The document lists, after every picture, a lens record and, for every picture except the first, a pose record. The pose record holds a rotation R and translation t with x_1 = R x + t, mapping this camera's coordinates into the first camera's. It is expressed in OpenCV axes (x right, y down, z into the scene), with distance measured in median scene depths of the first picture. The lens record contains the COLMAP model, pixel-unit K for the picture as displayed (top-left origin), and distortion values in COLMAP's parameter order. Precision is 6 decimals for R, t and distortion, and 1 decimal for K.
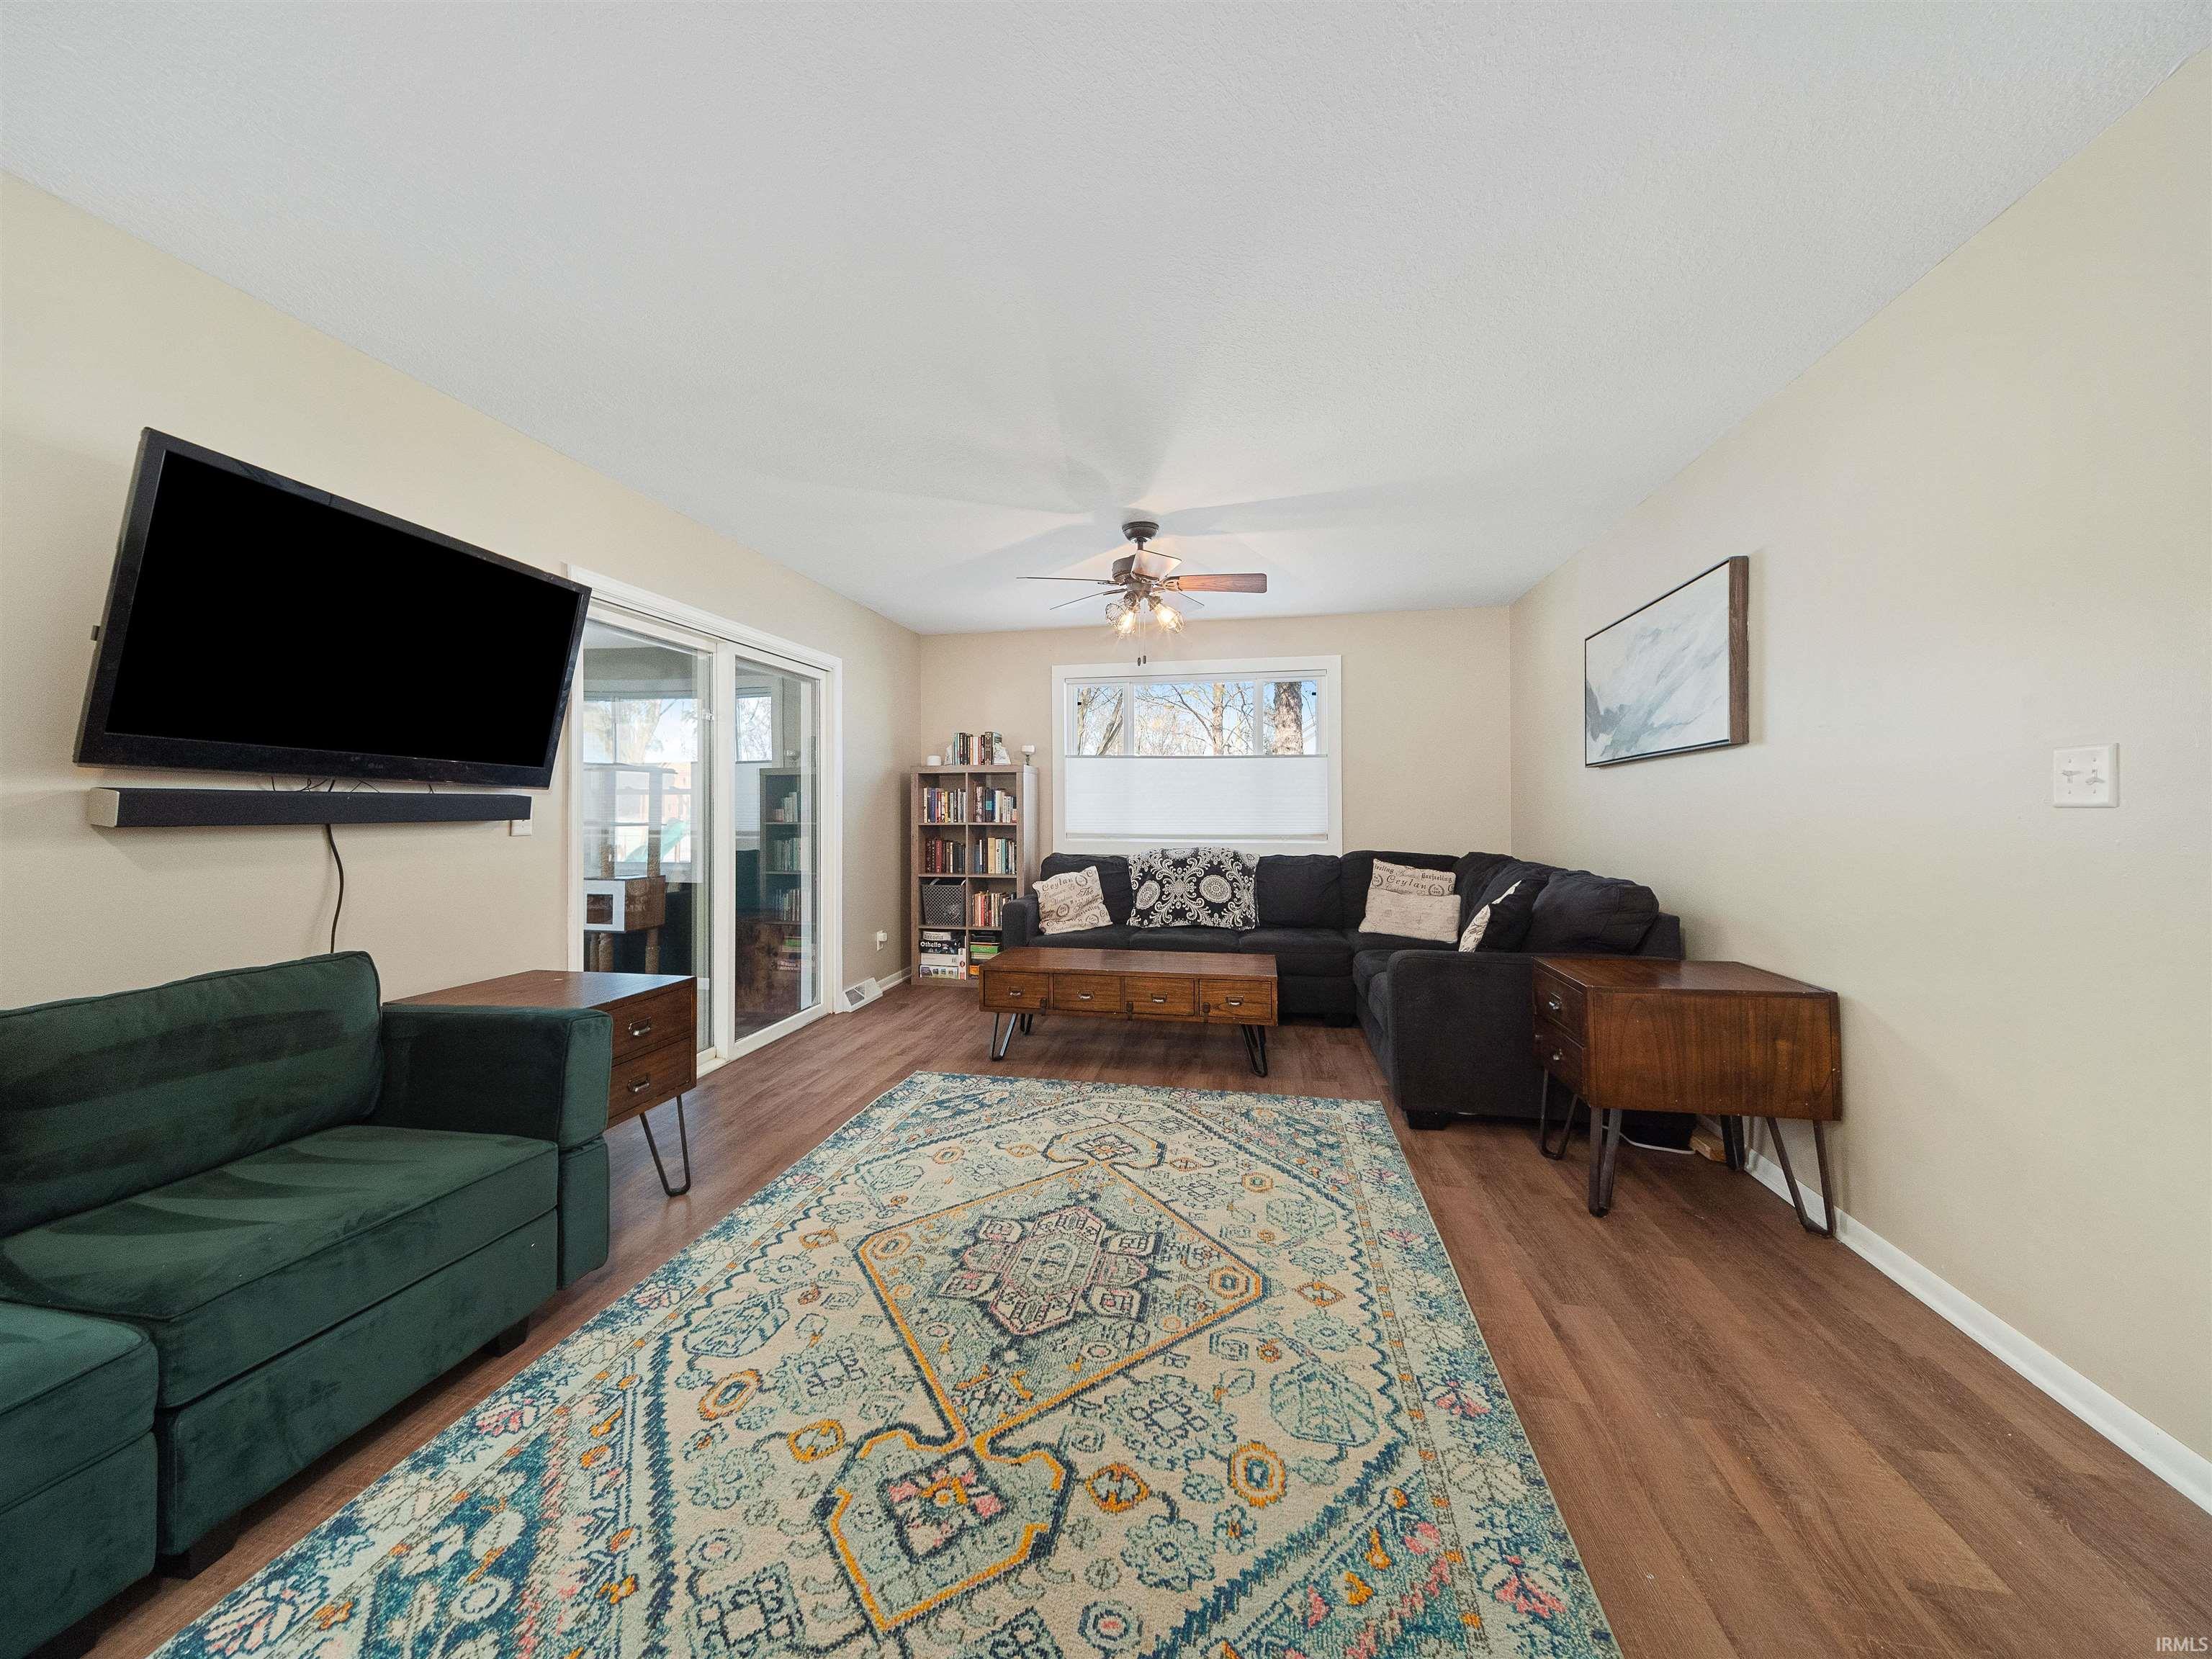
lens RADIAL K [[809.8, 0, 1091.7], [0, 809.8, 803.9], [0, 0, 1]] dist [0.023433, -0.006122]
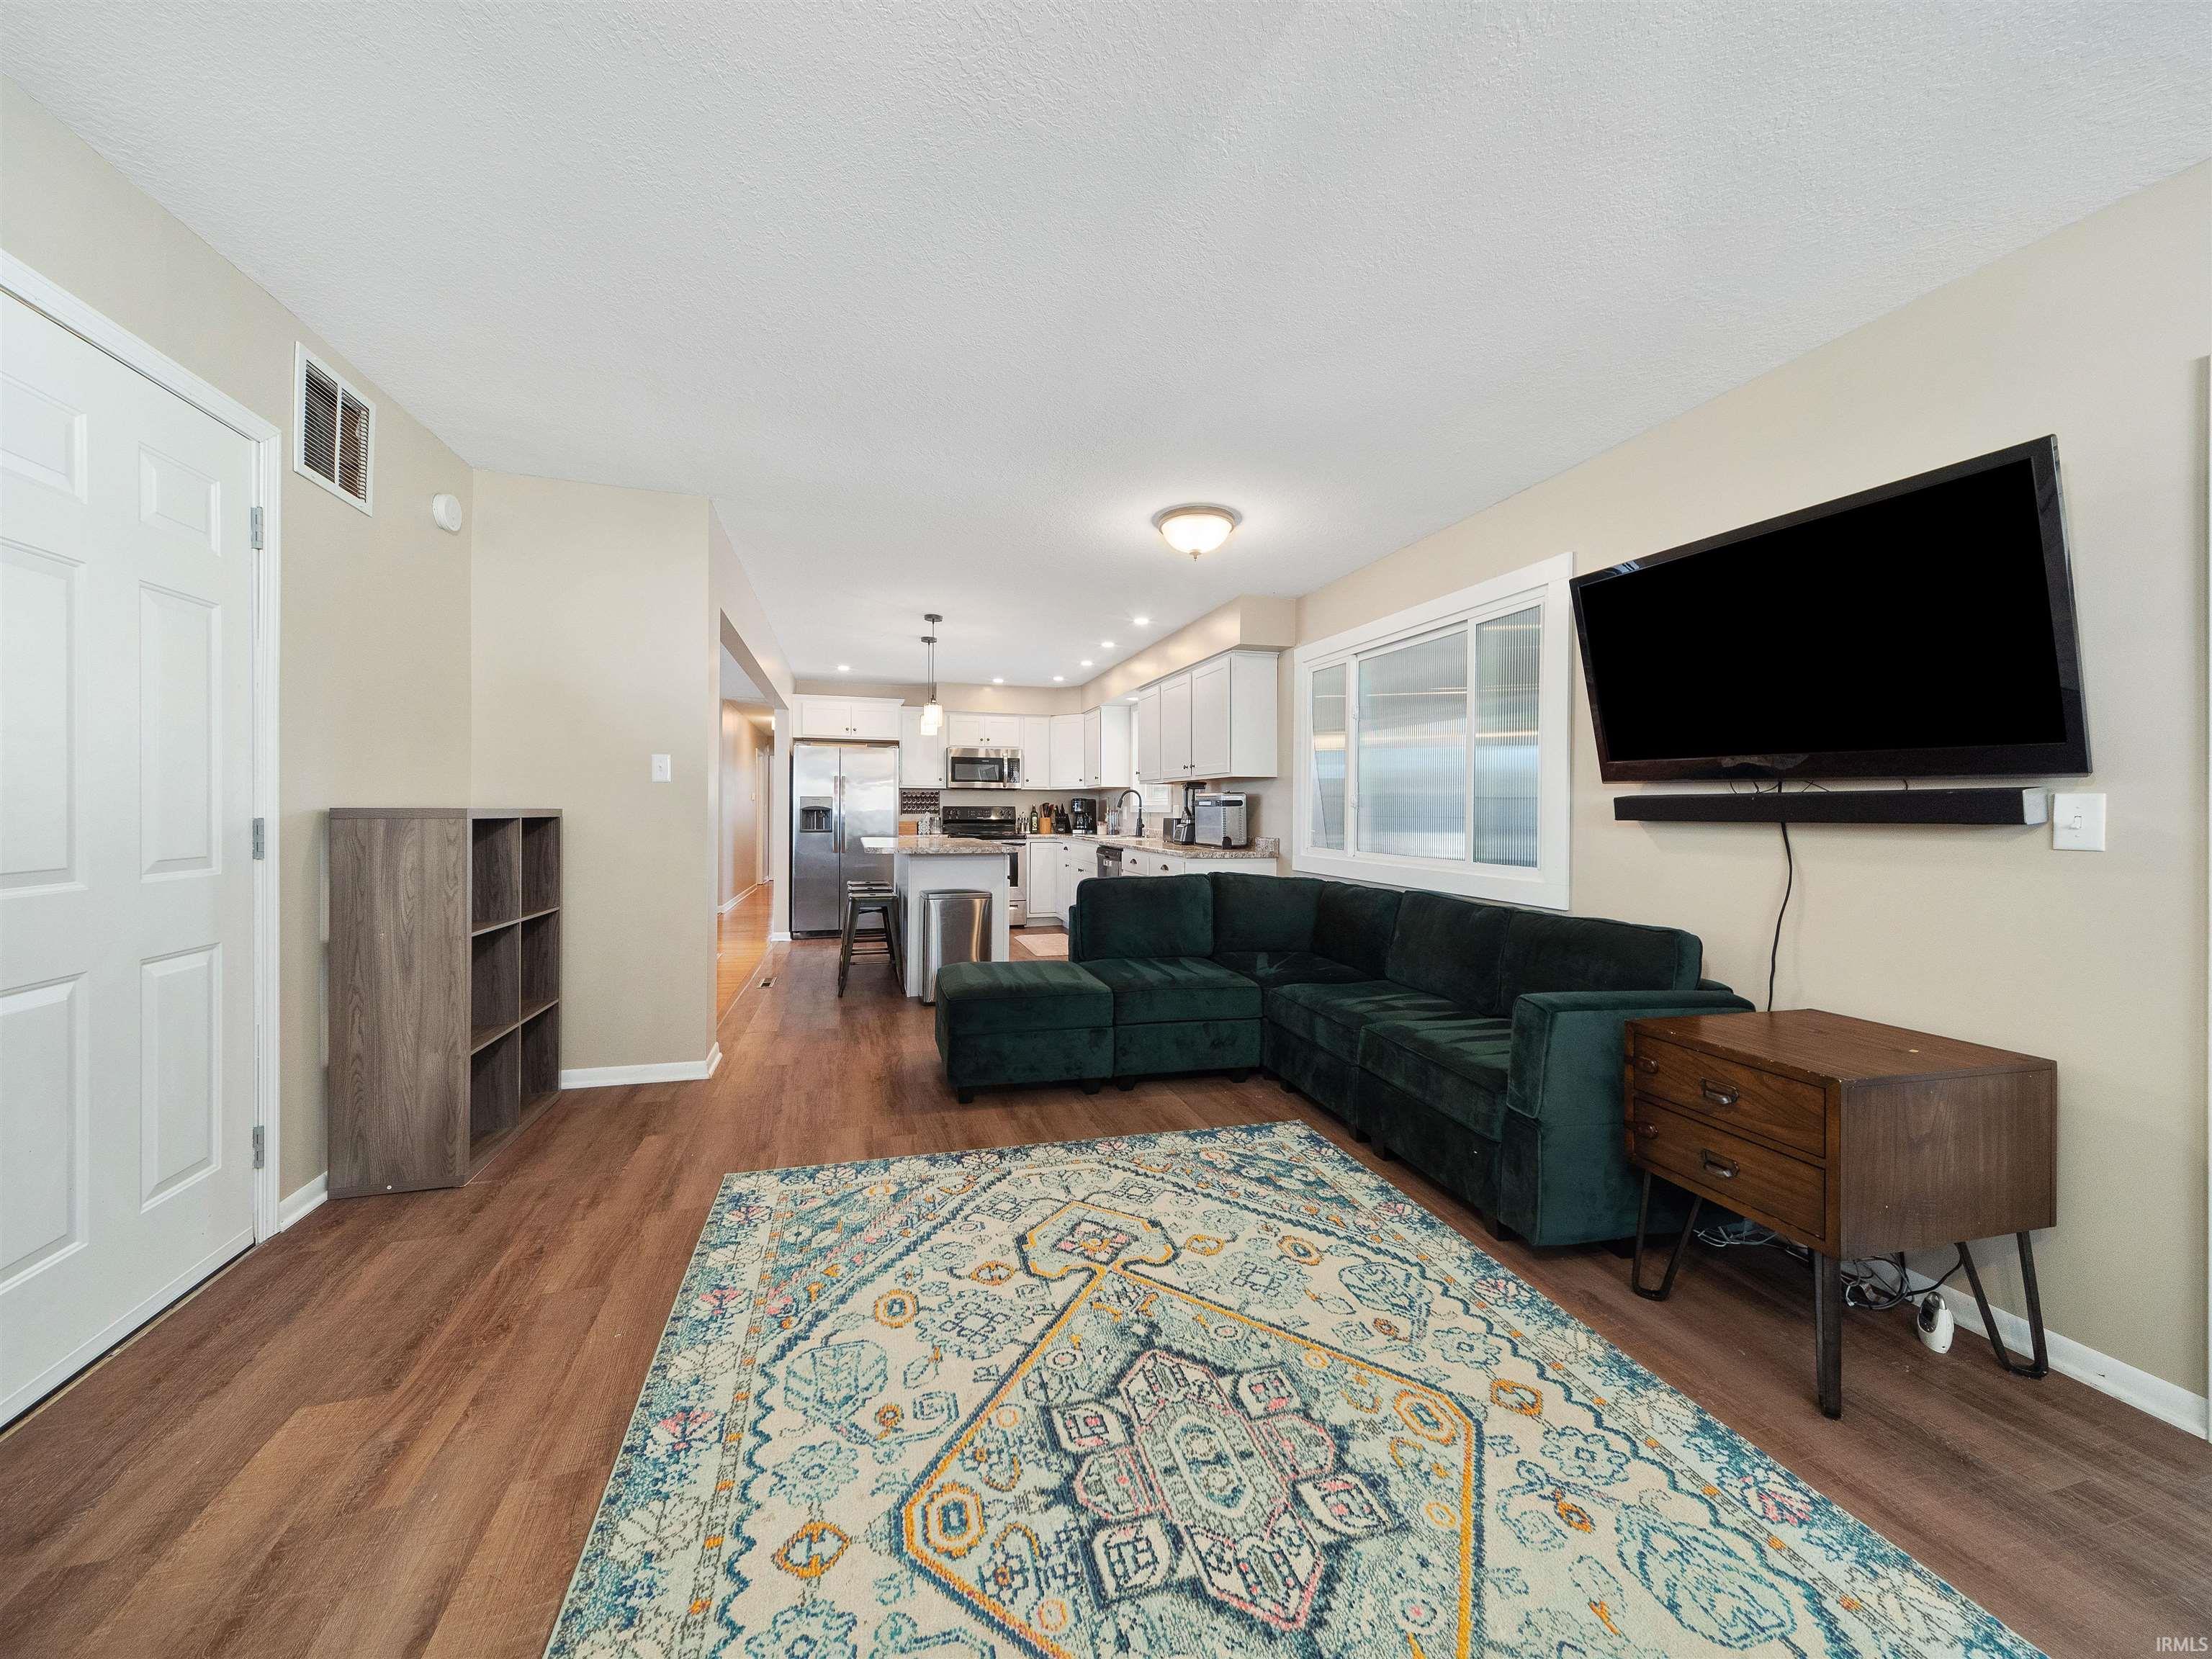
lens RADIAL K [[809.8, 0, 1091.7], [0, 809.8, 803.9], [0, 0, 1]] dist [0.023433, -0.006122]
pose [[-0.887778, -0.010917, -0.460142, 0.394029], [-0.003876, 0.999861, -0.016242, 0.022701], [0.460256, -0.012636, -0.887697, 1.706864]]
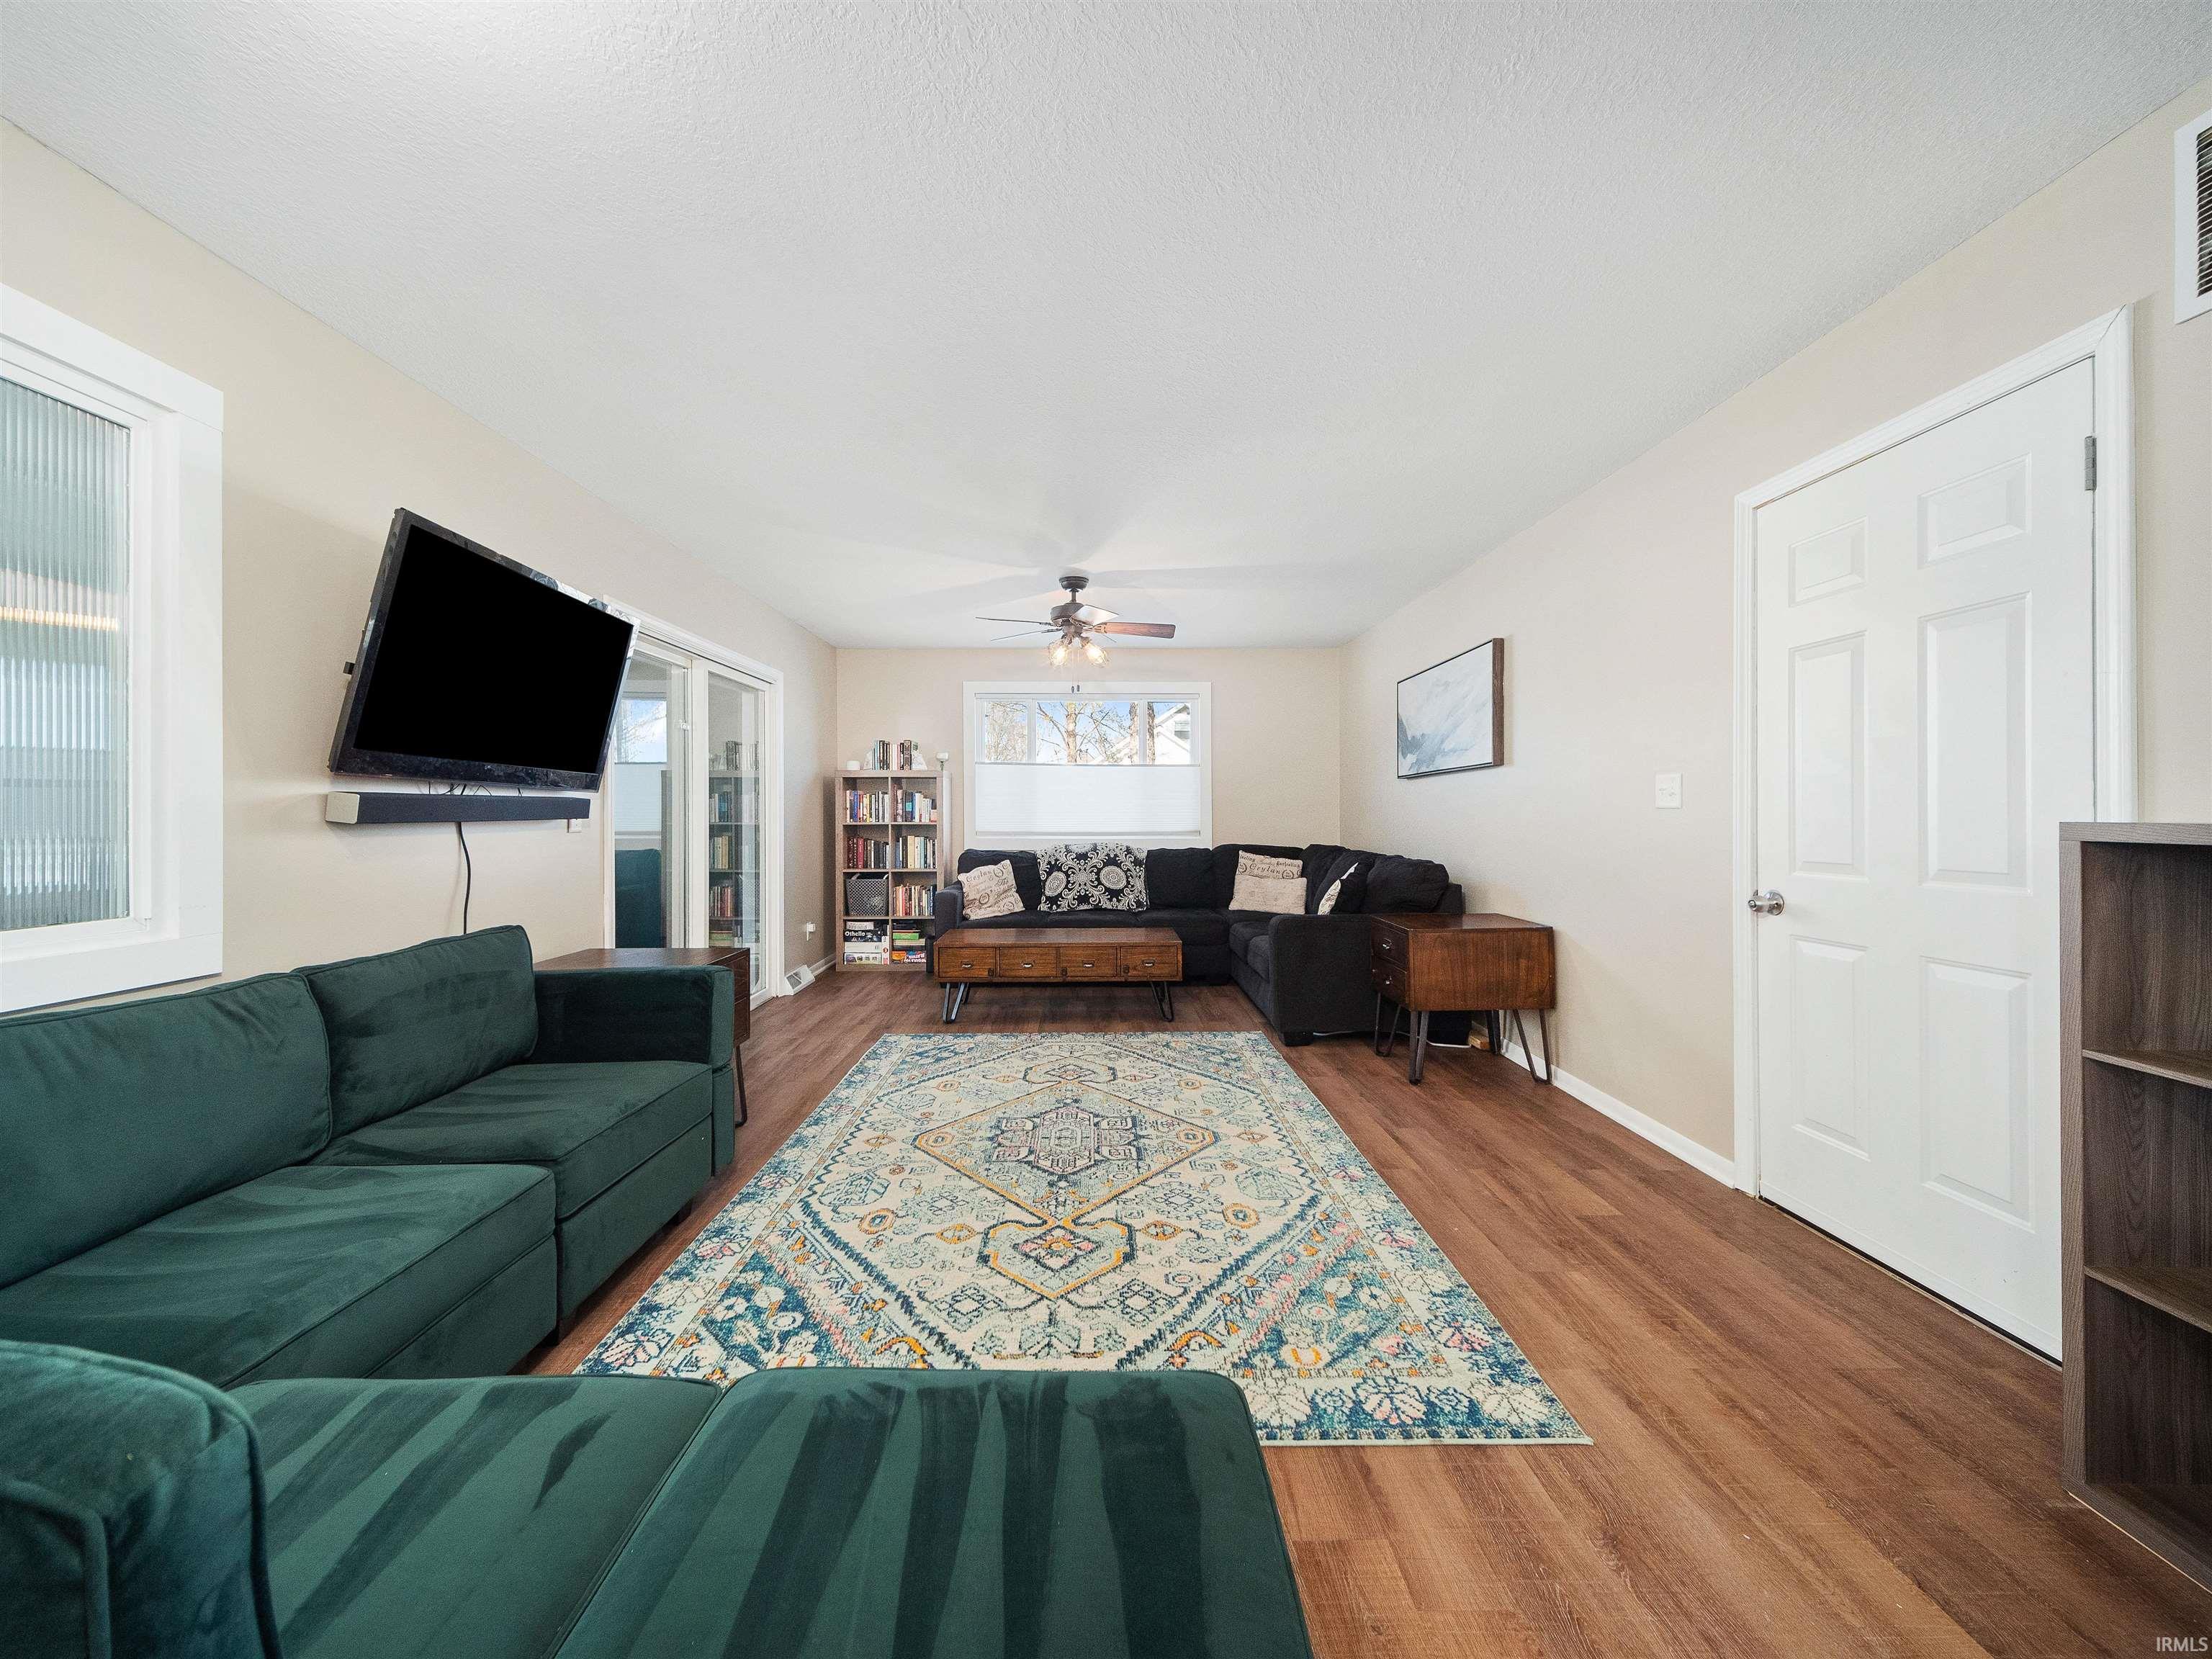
lens RADIAL K [[809.9, 0, 1094.7], [0, 809.9, 805.5], [0, 0, 1]] dist [0.027289, -0.005937]
pose [[0.977857, 0.001436, 0.209269, -0.312962], [-0.001452, 0.999999, -0.000077, -0.000379], [-0.209269, -0.000228, 0.977858, -0.389055]]
